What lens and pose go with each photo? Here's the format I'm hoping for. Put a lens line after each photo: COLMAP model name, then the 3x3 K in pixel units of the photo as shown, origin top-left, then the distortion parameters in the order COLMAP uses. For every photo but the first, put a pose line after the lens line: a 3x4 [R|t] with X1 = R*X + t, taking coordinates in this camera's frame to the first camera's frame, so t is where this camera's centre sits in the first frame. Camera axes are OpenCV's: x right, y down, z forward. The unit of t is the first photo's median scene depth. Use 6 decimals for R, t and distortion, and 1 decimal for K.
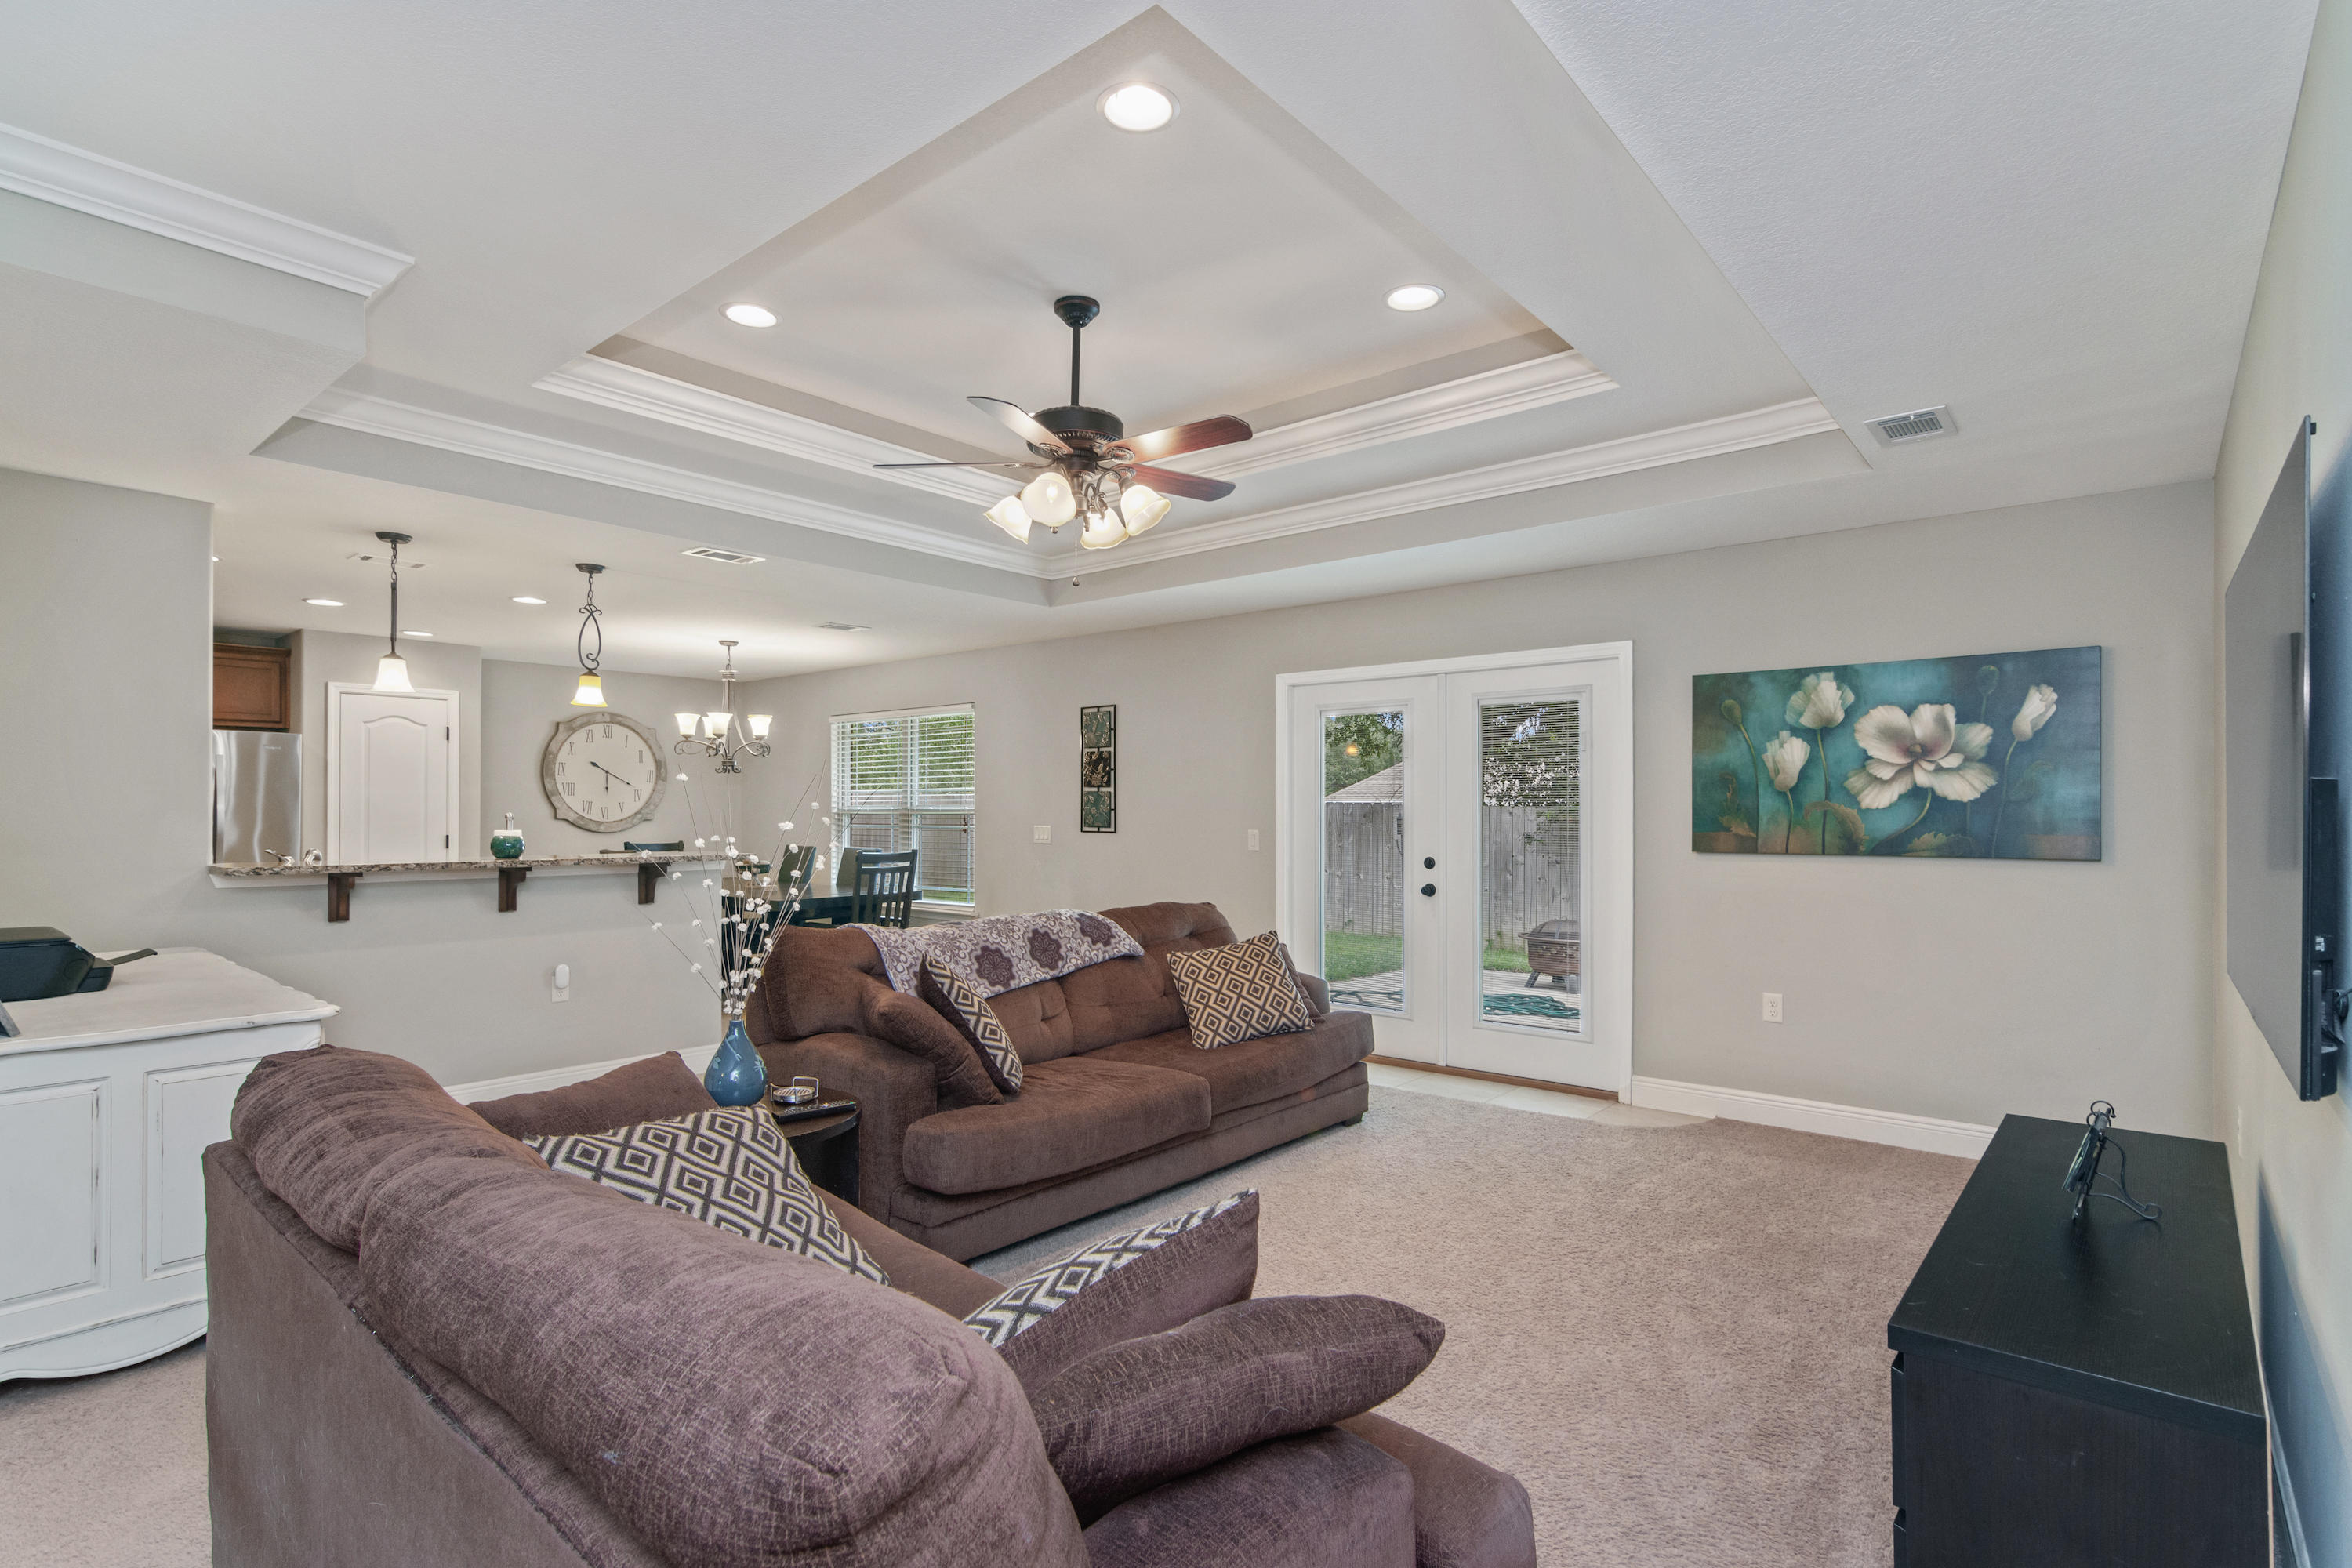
lens RADIAL K [[1139.2, 0, 1166.5], [0, 1139.2, 838.2], [0, 0, 1]] dist [0.001273, 0.001591]
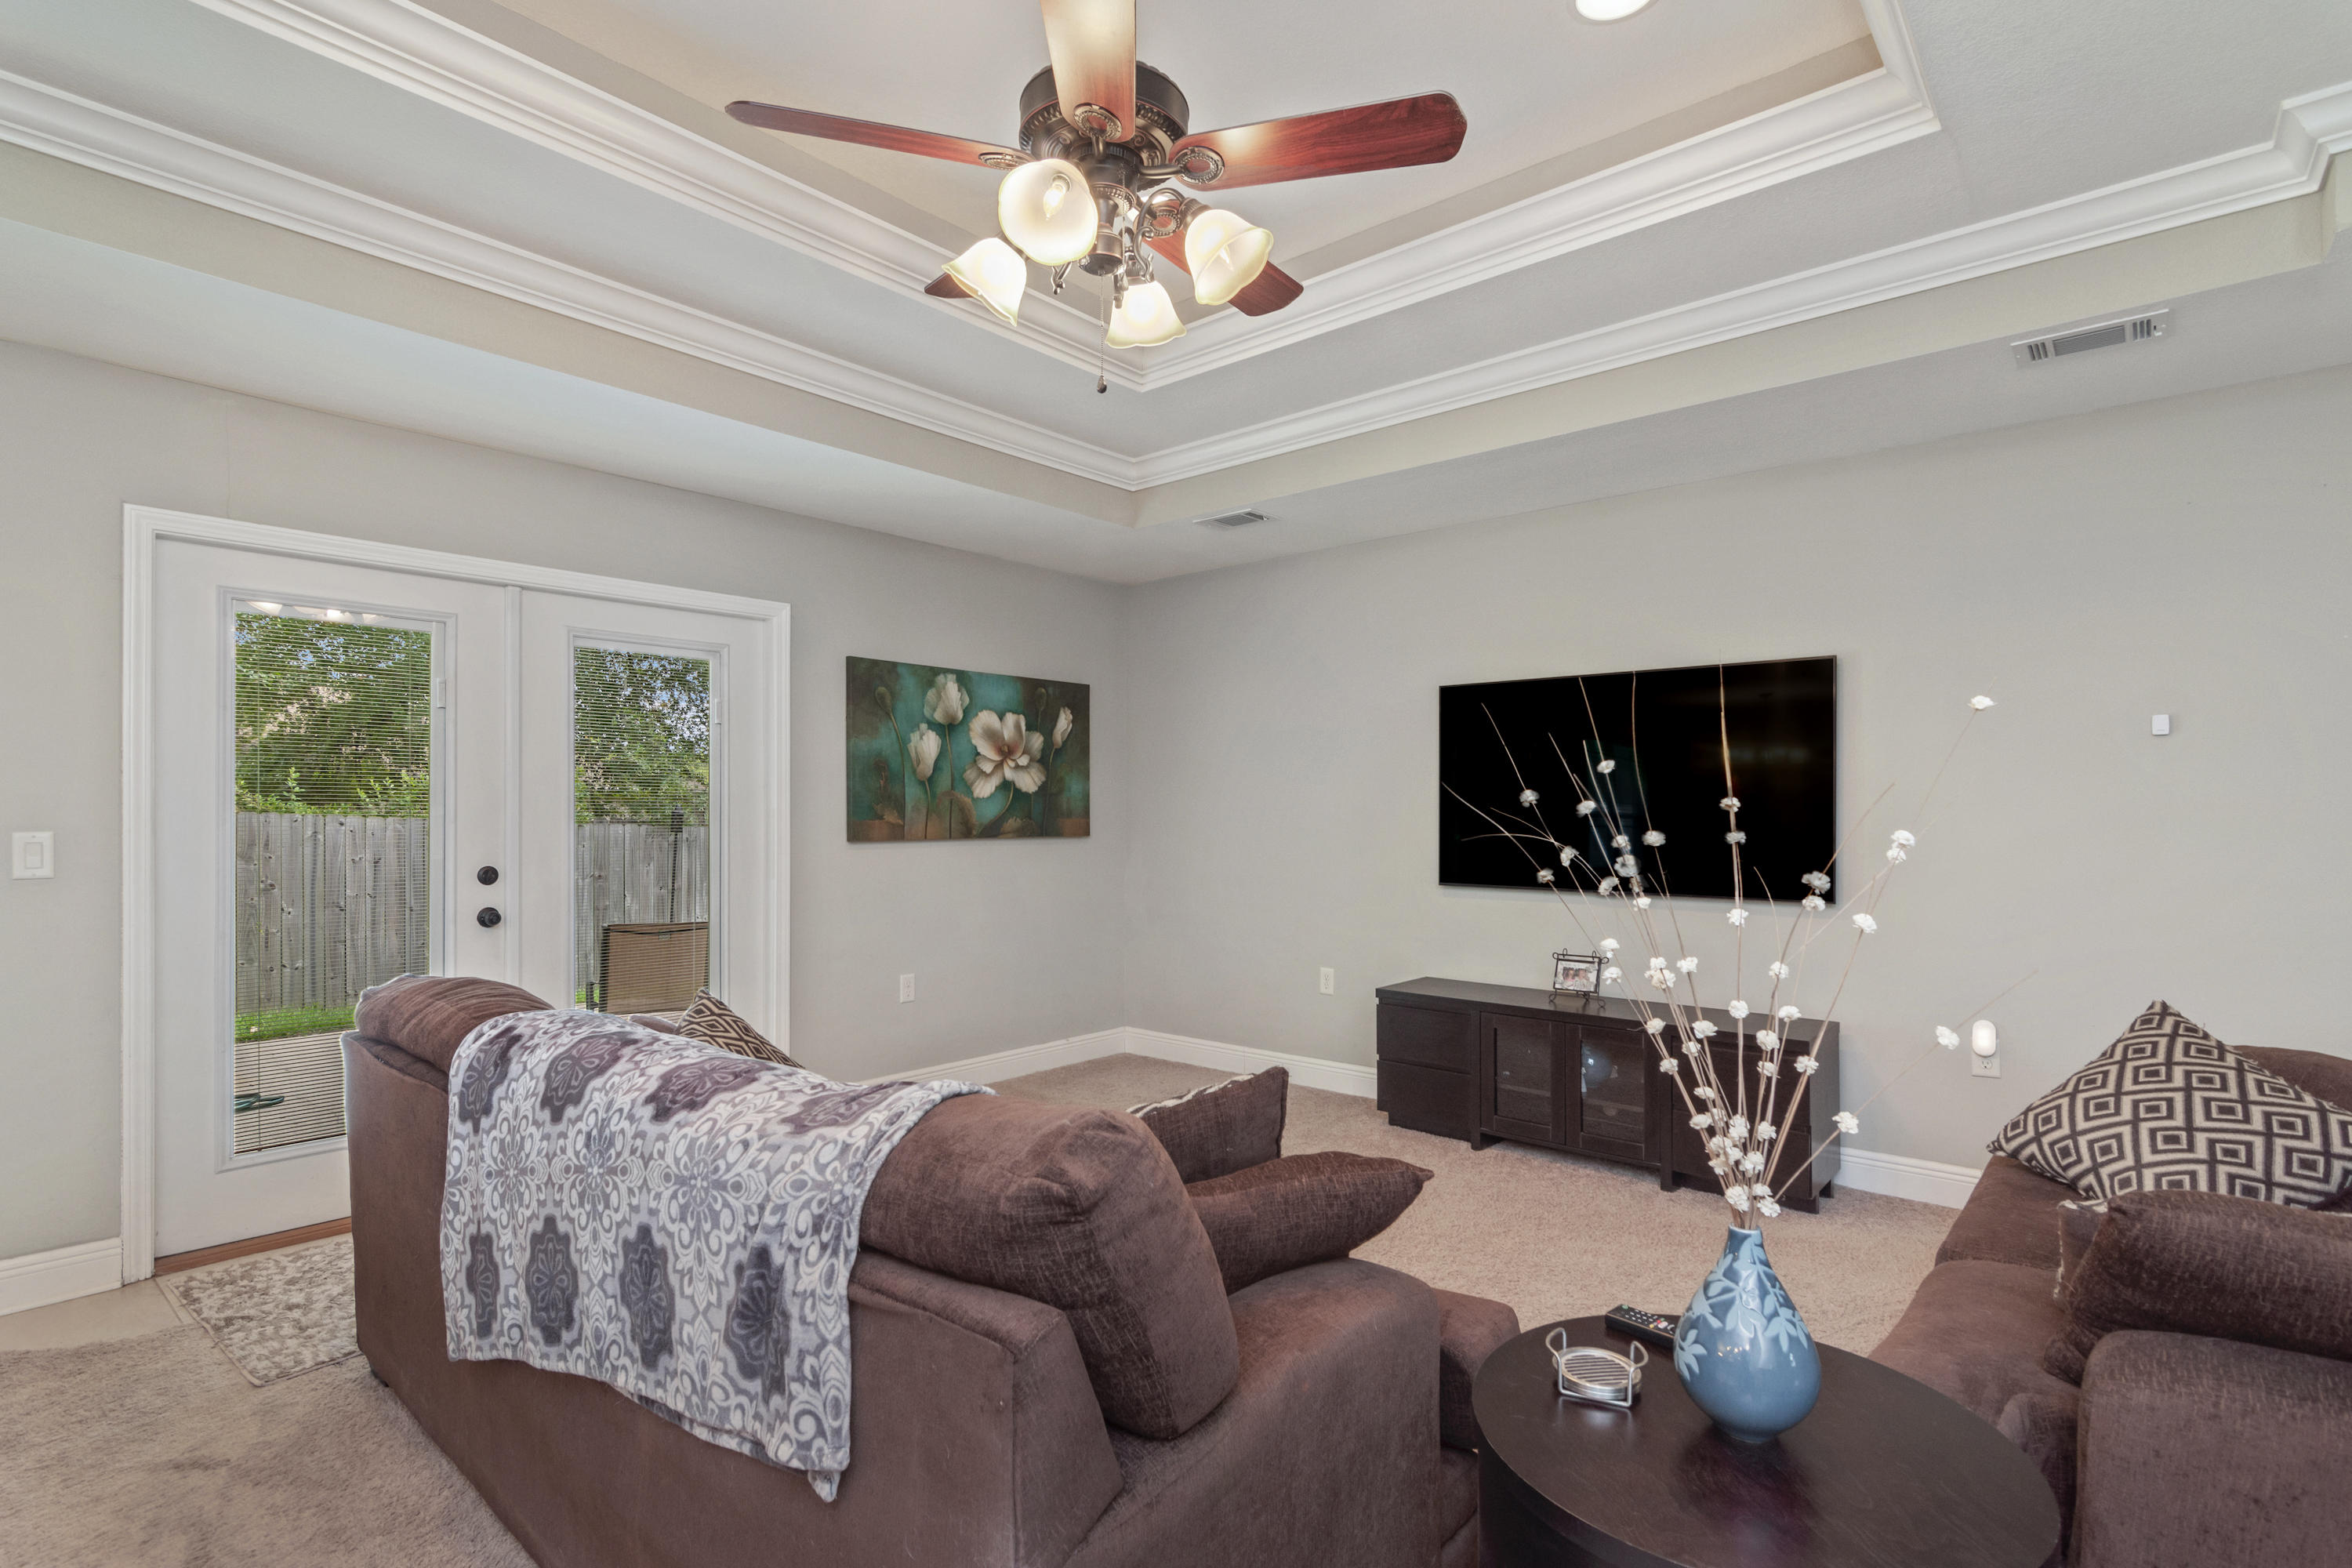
lens RADIAL K [[1139.2, 0, 1166.5], [0, 1139.2, 838.2], [0, 0, 1]] dist [0.001273, 0.001591]
pose [[0.003336, -0.022145, 0.999749, -0.527363], [0.023471, 0.999481, 0.022061, -0.005899], [-0.999719, 0.023392, 0.003854, 0.787879]]
